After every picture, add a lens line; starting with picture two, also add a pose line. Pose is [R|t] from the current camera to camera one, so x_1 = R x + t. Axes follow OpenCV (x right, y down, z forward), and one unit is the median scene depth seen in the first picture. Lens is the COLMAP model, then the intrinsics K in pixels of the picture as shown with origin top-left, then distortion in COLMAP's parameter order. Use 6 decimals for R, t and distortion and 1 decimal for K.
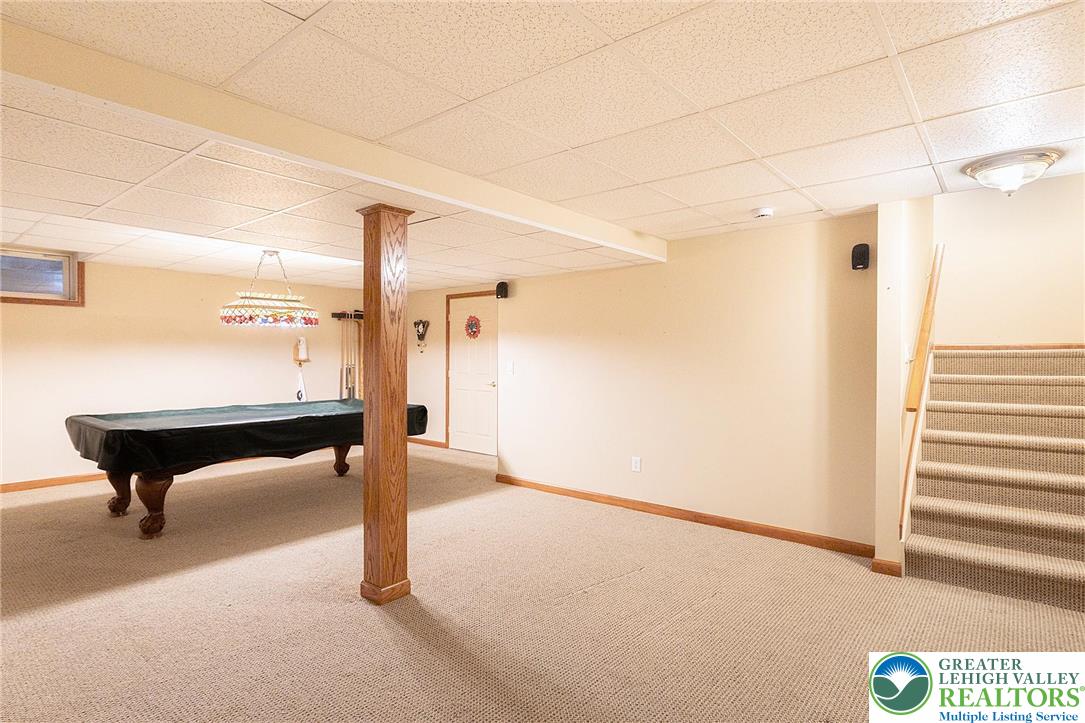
lens RADIAL K [[548.9, 0, 552.6], [0, 548.9, 362.4], [0, 0, 1]] dist [-0.000487, -0.000068]
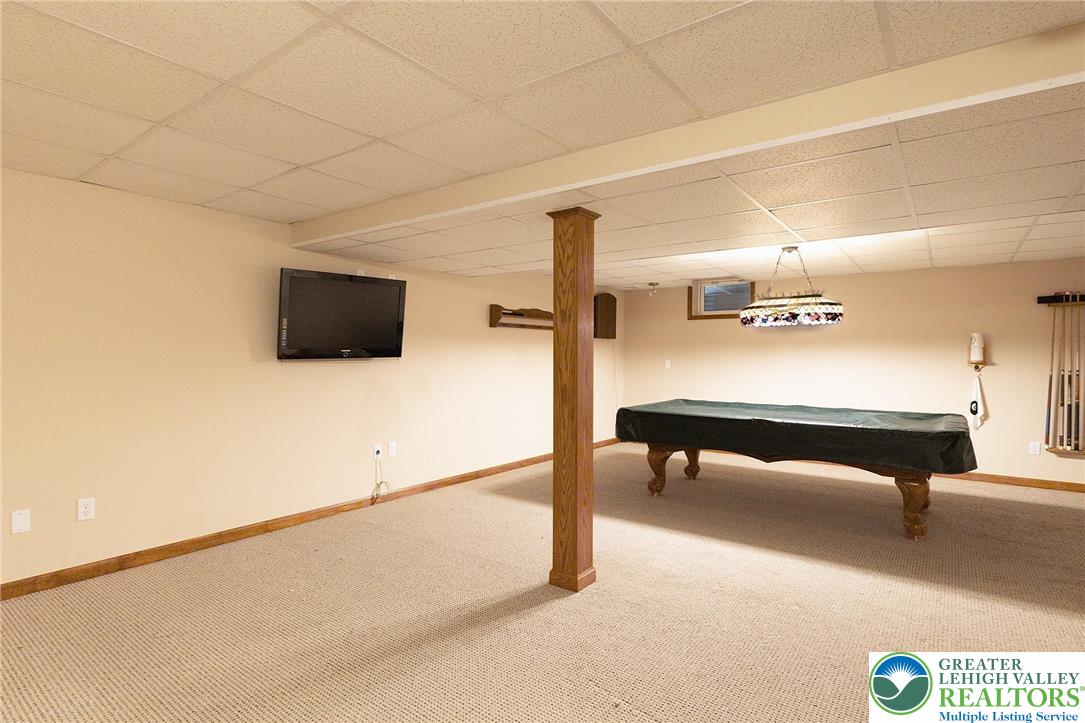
lens RADIAL K [[548.9, 0, 552.6], [0, 548.9, 362.4], [0, 0, 1]] dist [-0.000487, -0.000068]
pose [[0.065912, 0.009795, -0.997777, 0.543788], [-0.016226, 0.999830, 0.008743, -0.002517], [0.997693, 0.015613, 0.066060, 0.663995]]
